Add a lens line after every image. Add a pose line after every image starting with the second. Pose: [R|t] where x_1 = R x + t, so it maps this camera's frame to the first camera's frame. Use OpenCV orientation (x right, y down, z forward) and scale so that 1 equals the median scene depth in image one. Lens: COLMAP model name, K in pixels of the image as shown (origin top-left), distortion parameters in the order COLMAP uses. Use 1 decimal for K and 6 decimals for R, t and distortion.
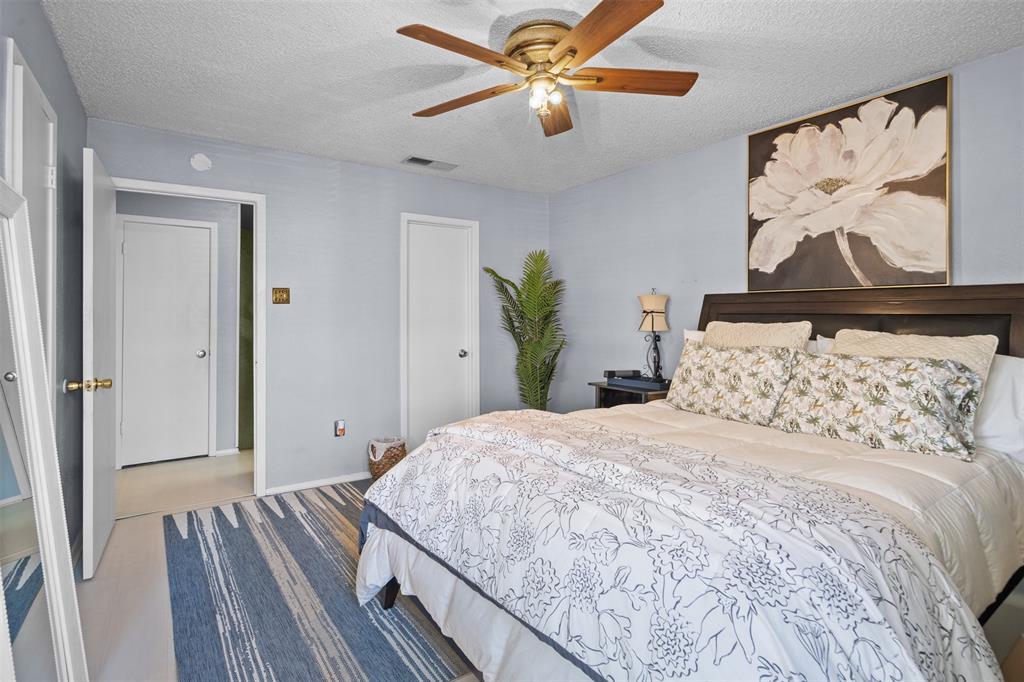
lens RADIAL K [[509.0, 0, 512.2], [0, 509.0, 318.5], [0, 0, 1]] dist [-0.002850, 0.003963]
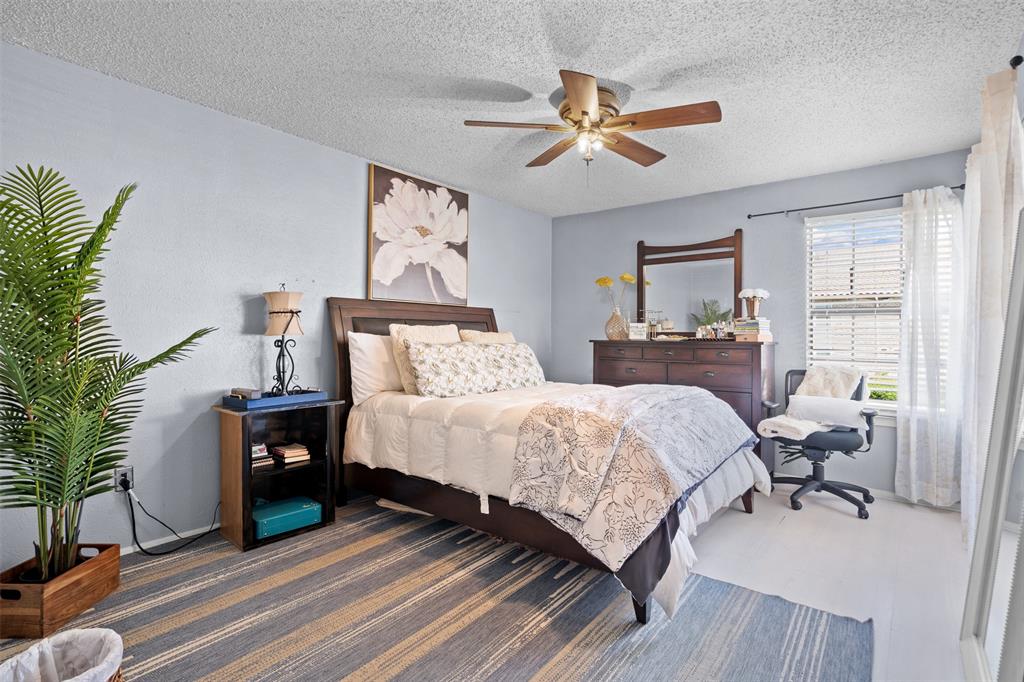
lens RADIAL K [[509.0, 0, 511.6], [0, 509.0, 338.4], [0, 0, 1]] dist [-0.002850, 0.003963]
pose [[-0.299498, -0.013448, 0.954002, -0.864744], [-0.000657, 0.999903, 0.013888, 0.024624], [-0.954097, 0.003533, -0.299478, 1.229544]]
